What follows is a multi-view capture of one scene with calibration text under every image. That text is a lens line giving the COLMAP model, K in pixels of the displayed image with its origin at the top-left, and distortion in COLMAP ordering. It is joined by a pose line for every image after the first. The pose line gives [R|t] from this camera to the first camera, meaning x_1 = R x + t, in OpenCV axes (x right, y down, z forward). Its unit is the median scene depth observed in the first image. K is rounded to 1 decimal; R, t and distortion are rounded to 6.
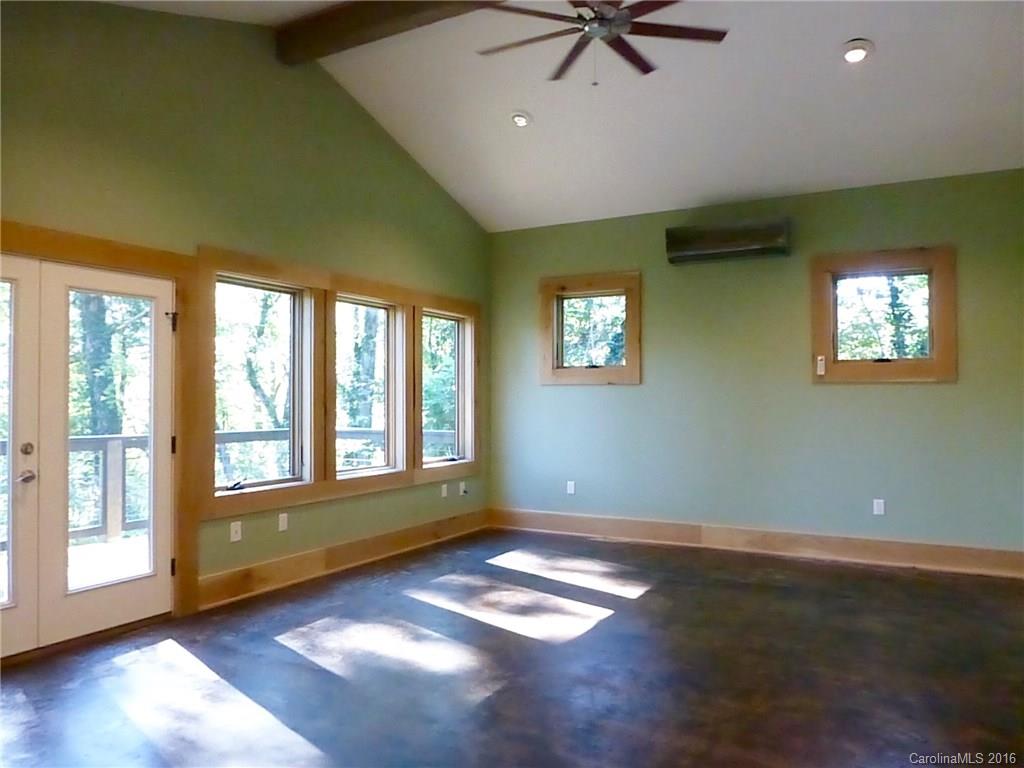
lens RADIAL K [[735.0, 0, 512.0], [0, 735.0, 384.0], [0, 0, 1]] dist [-0.031906, -0.000762]
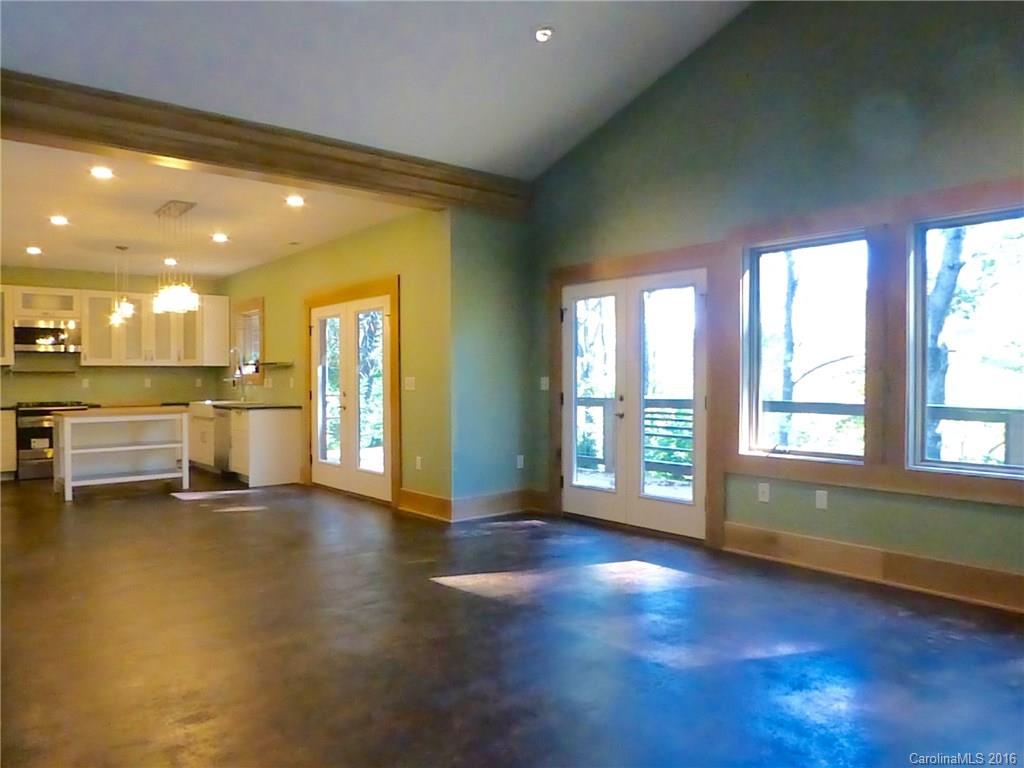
lens RADIAL K [[735.0, 0, 512.0], [0, 735.0, 384.0], [0, 0, 1]] dist [-0.031906, -0.000762]
pose [[-0.377613, 0.010361, -0.925905, 0.590837], [0.023246, 0.999728, 0.001706, 0.030960], [0.925672, -0.020880, -0.377751, 0.875820]]
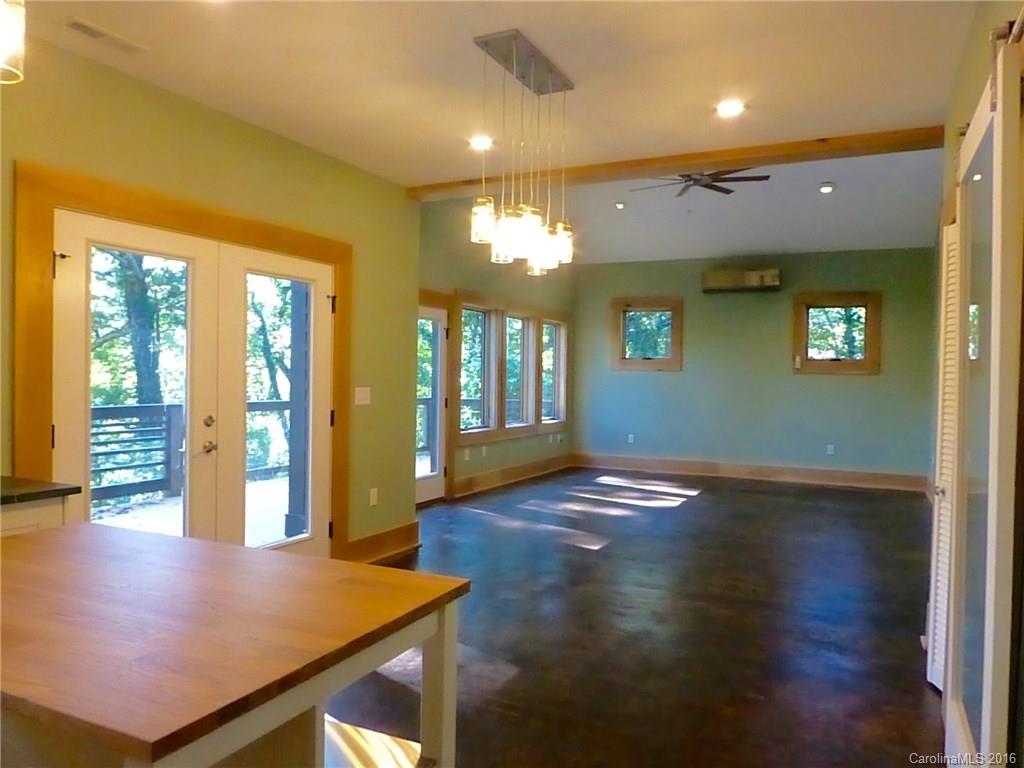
lens RADIAL K [[739.5, 0, 512.0], [0, 739.5, 384.0], [0, 0, 1]] dist [-0.041168, -0.000781]
pose [[0.998349, 0.016134, 0.055118, -0.304667], [-0.017807, 0.999391, 0.030004, -0.014698], [-0.054600, -0.030936, 0.998029, -0.601524]]
